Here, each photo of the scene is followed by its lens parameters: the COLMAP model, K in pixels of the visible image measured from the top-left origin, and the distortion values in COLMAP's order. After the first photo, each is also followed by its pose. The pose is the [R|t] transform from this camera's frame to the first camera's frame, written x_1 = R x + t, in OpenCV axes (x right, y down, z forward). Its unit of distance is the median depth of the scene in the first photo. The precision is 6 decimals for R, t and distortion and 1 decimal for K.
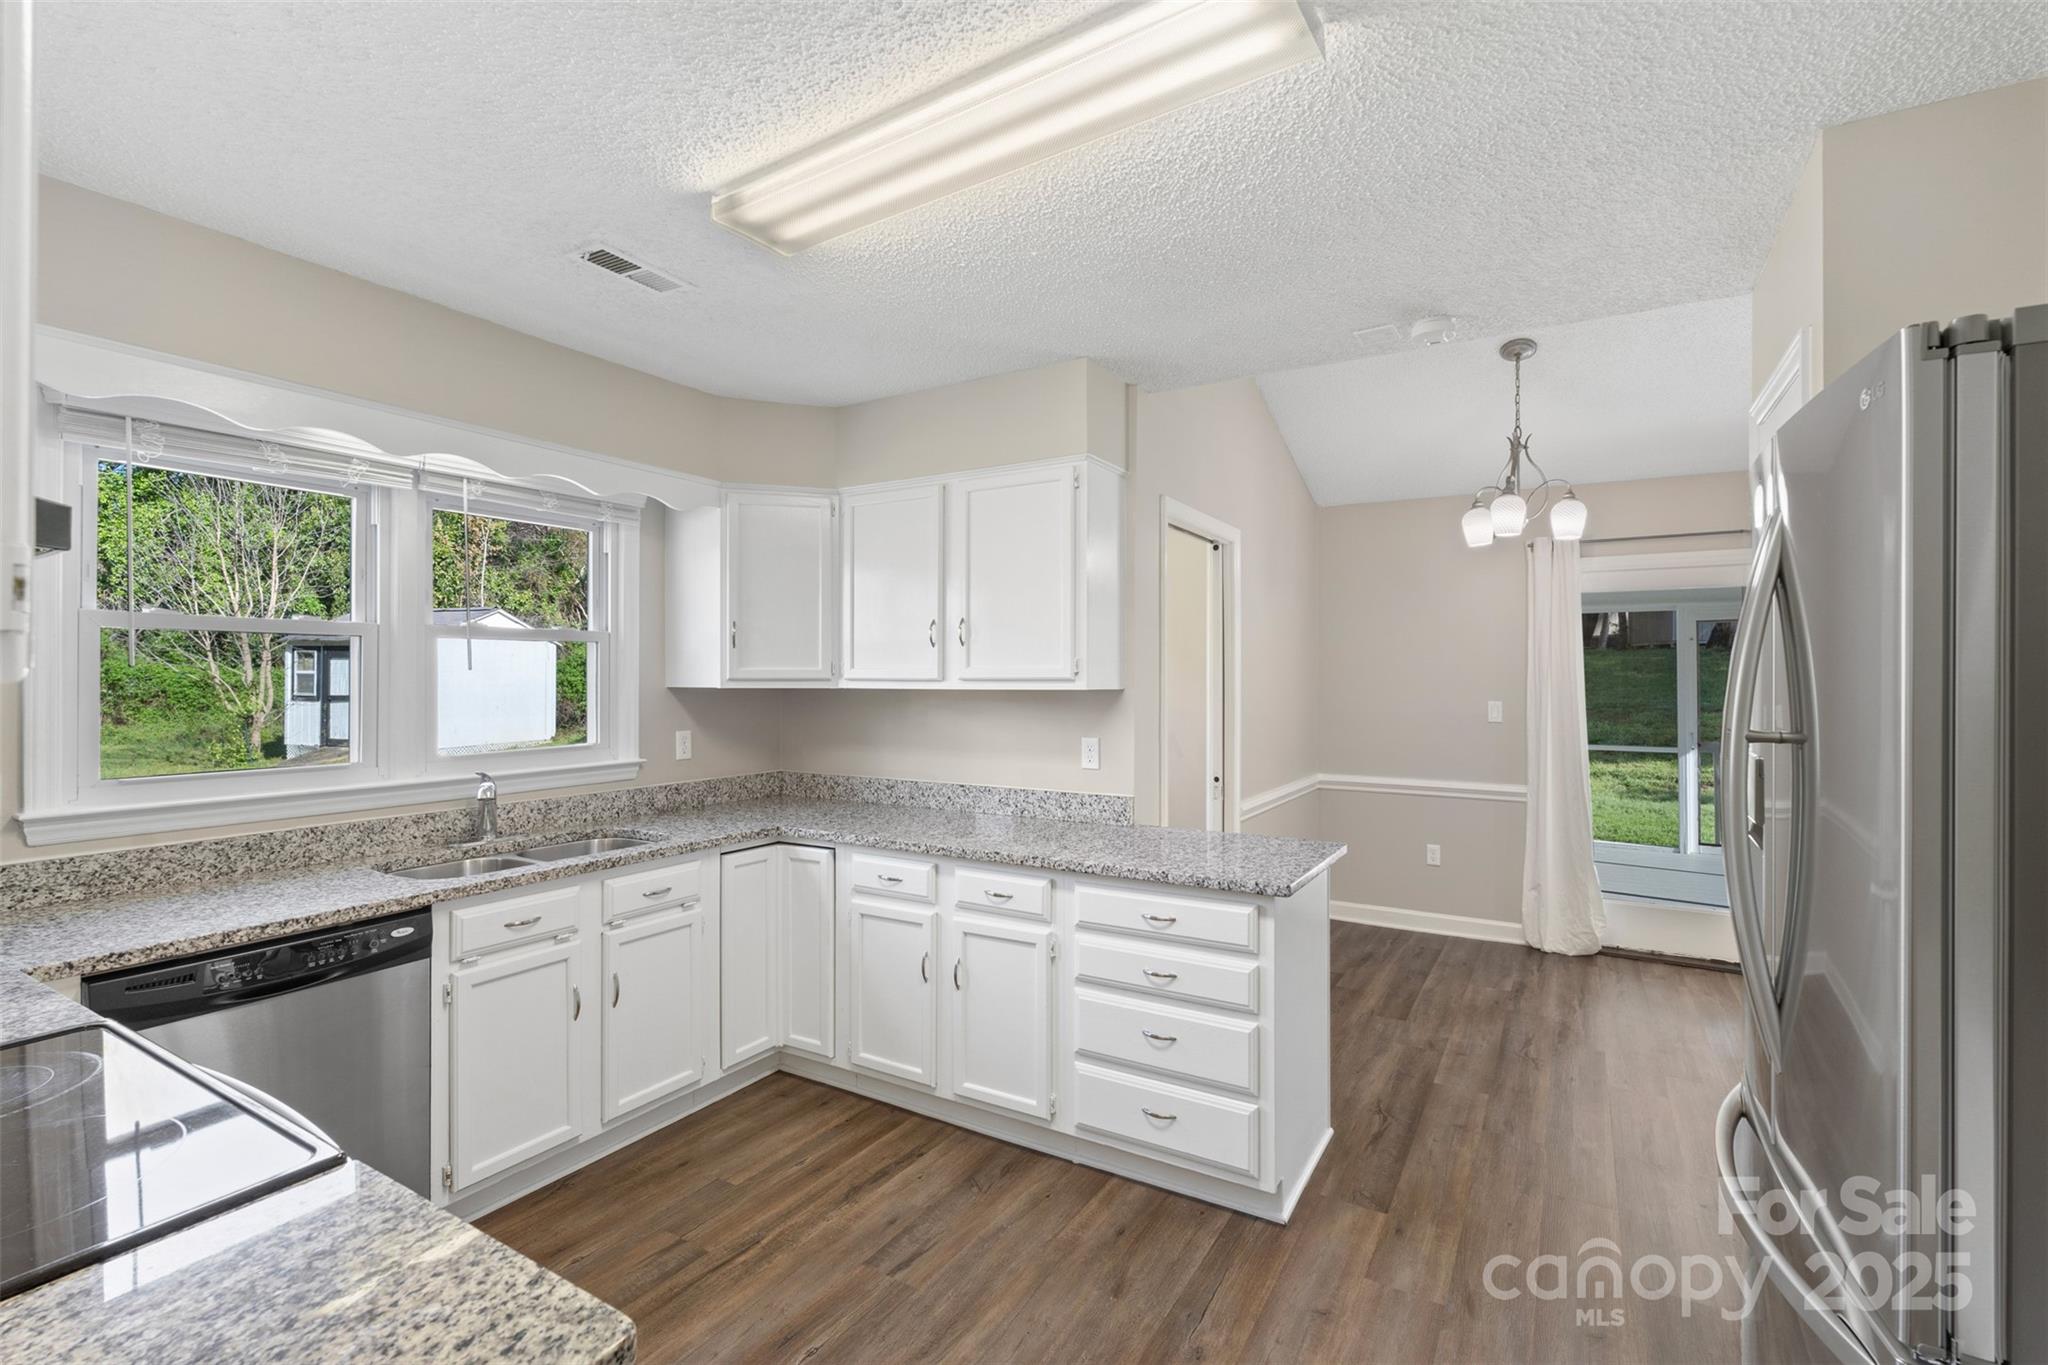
lens RADIAL K [[909.2, 0, 999.8], [0, 909.2, 687.8], [0, 0, 1]] dist [-0.003203, 0.001510]
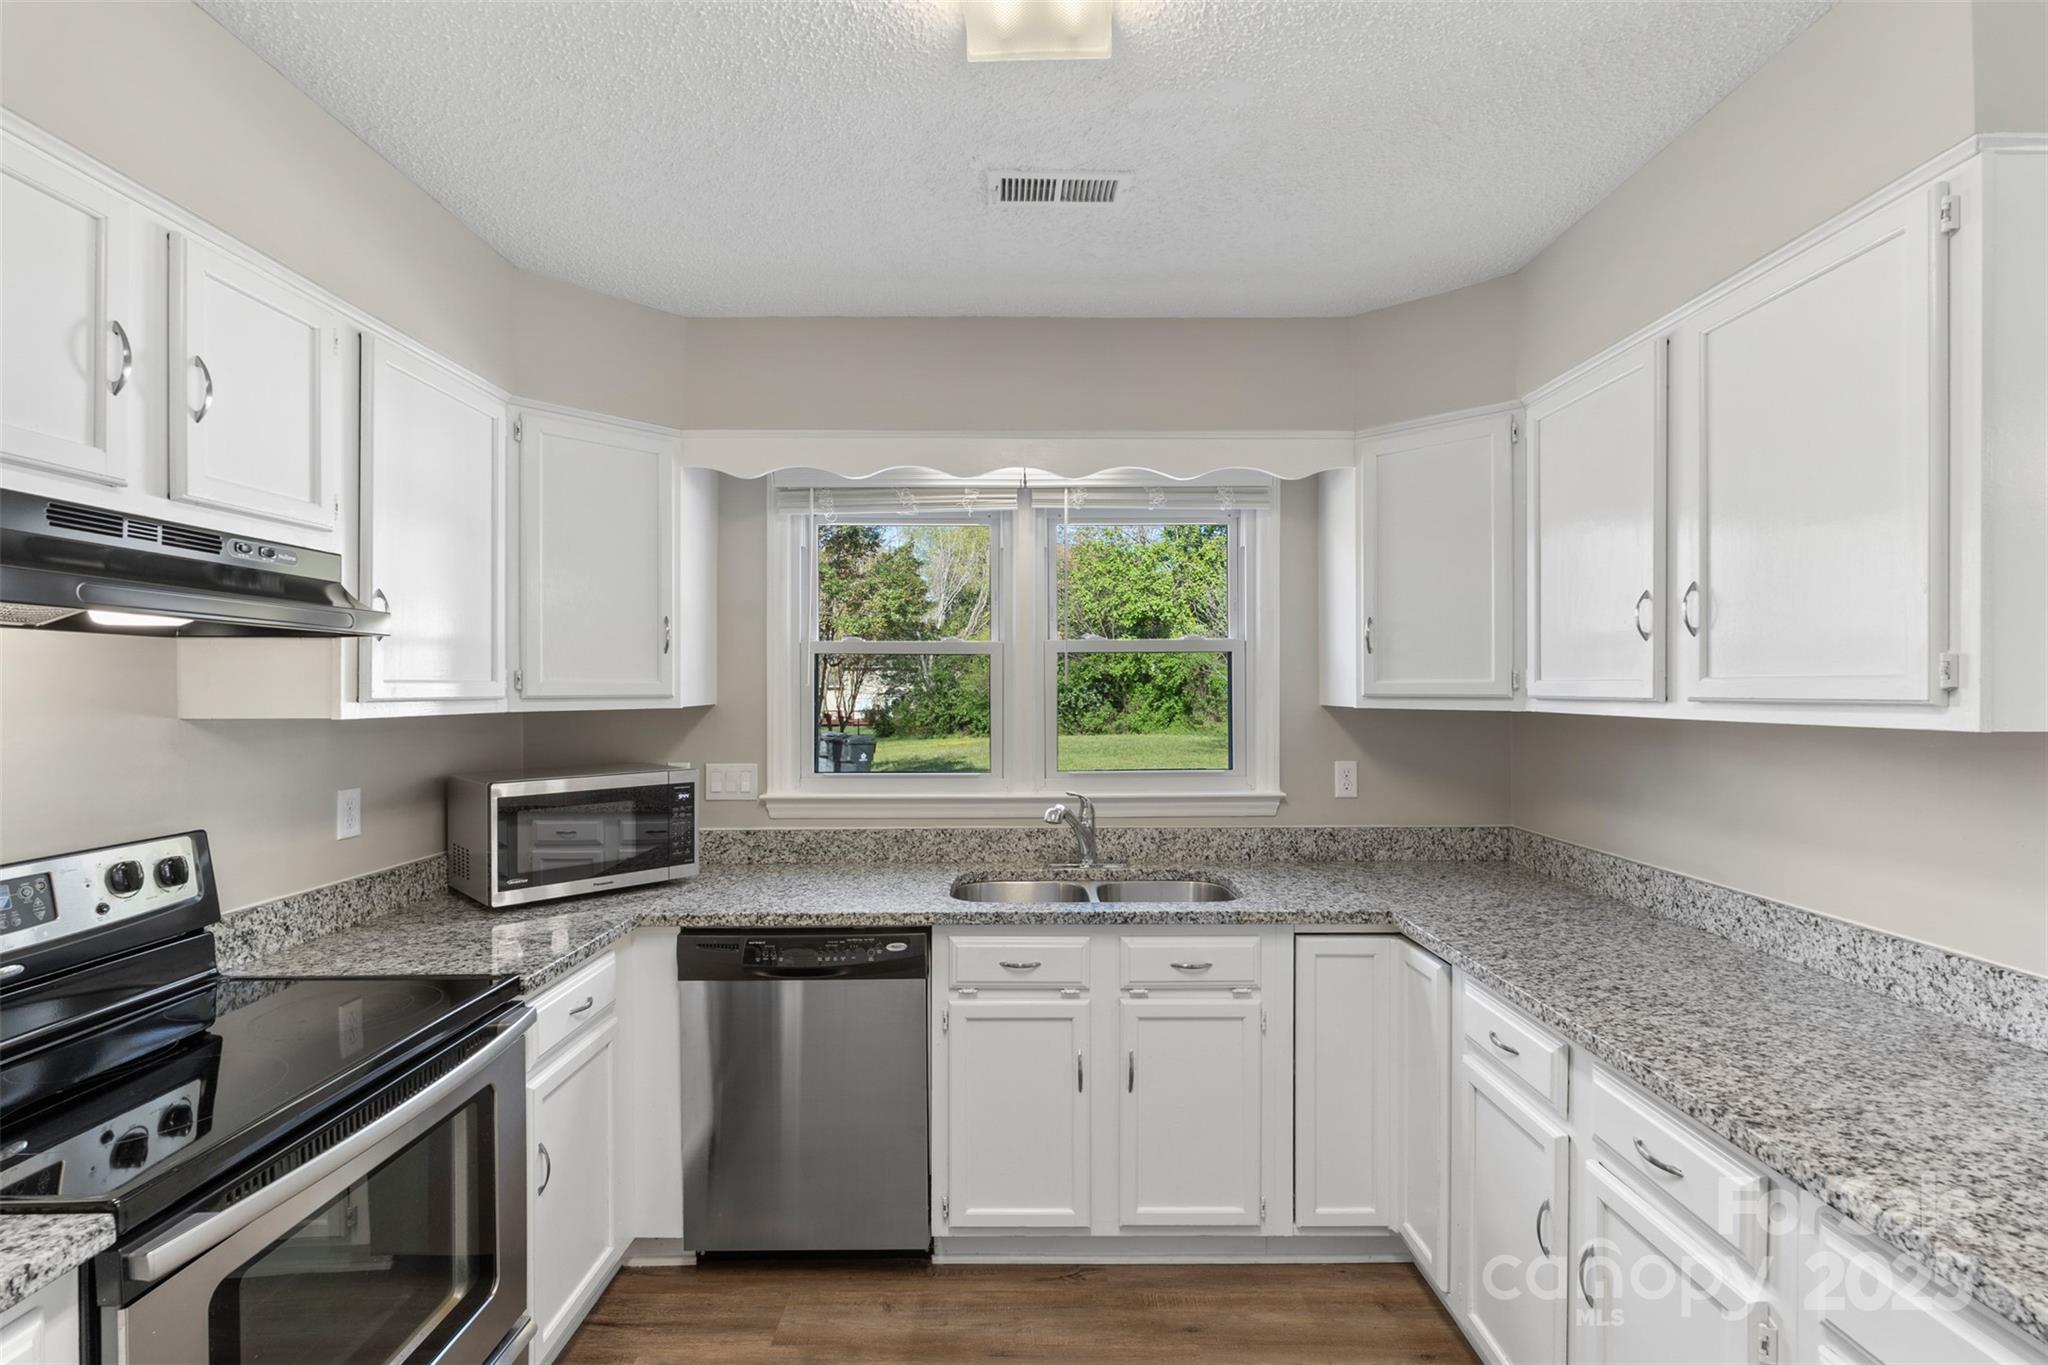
lens RADIAL K [[909.2, 0, 1026.3], [0, 909.2, 694.2], [0, 0, 1]] dist [-0.003203, 0.001510]
pose [[0.538709, 0.005348, -0.842475, 0.202871], [-0.008254, 0.999965, 0.001070, -0.011090], [0.842451, 0.006378, 0.538735, 0.430392]]
